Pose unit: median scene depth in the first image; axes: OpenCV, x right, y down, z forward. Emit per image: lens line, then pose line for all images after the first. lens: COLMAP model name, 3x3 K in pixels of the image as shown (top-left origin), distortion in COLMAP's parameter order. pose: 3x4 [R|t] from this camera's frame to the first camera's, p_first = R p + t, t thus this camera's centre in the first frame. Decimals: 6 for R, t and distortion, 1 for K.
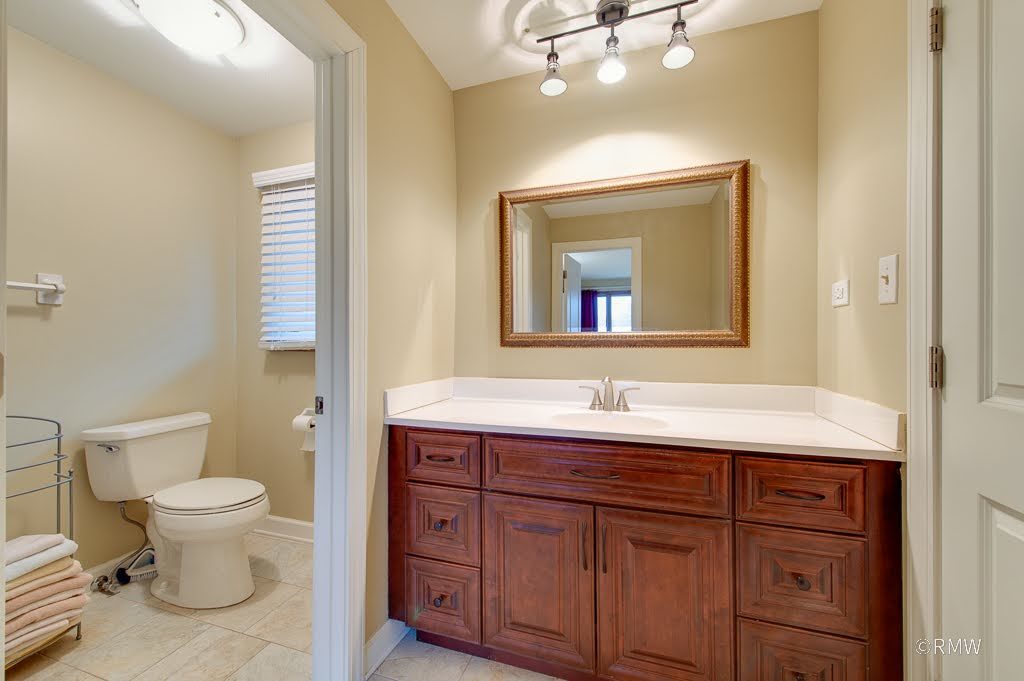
lens RADIAL K [[402.1, 0, 514.0], [0, 402.1, 343.0], [0, 0, 1]] dist [0.000158, -0.000373]
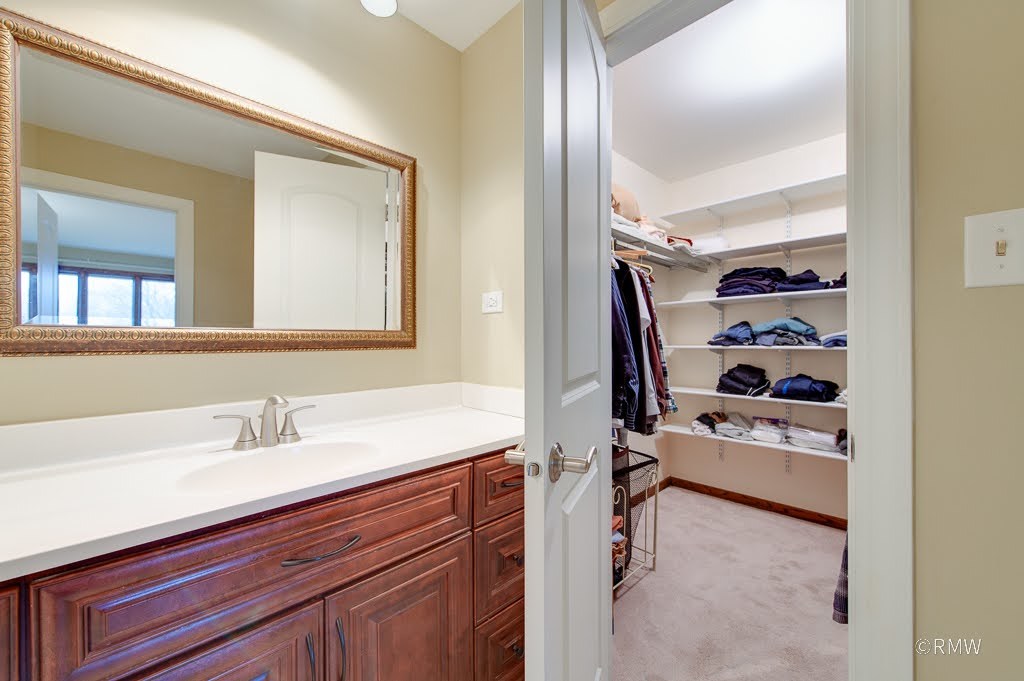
lens RADIAL K [[402.1, 0, 513.3], [0, 402.1, 338.7], [0, 0, 1]] dist [0.000158, -0.000373]
pose [[0.437672, 0.005854, 0.899116, -0.191736], [0.001500, 0.999973, -0.007241, -0.005183], [-0.899133, 0.004517, 0.437651, 0.339811]]
